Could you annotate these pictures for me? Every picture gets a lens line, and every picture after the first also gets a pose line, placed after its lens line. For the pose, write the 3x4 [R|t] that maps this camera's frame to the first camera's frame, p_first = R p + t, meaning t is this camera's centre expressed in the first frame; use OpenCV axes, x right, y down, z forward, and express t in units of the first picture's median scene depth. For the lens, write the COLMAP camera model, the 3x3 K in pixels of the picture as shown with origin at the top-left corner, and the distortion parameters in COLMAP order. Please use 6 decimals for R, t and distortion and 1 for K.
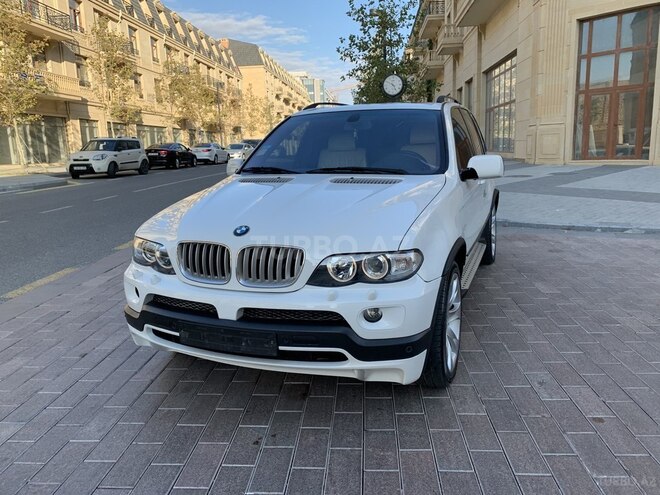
lens RADIAL K [[504.9, 0, 331.3], [0, 504.9, 247.2], [0, 0, 1]] dist [0.028067, -0.020647]
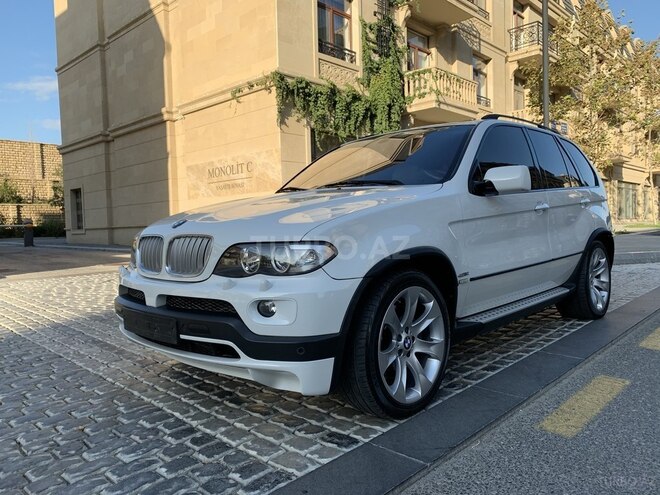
lens RADIAL K [[504.9, 0, 330.6], [0, 504.9, 248.5], [0, 0, 1]] dist [0.028067, -0.020647]
pose [[0.924579, 0.026103, -0.380094, 0.374421], [-0.077920, 0.989518, -0.121587, 0.088857], [0.372936, 0.142034, 0.916921, 0.126214]]
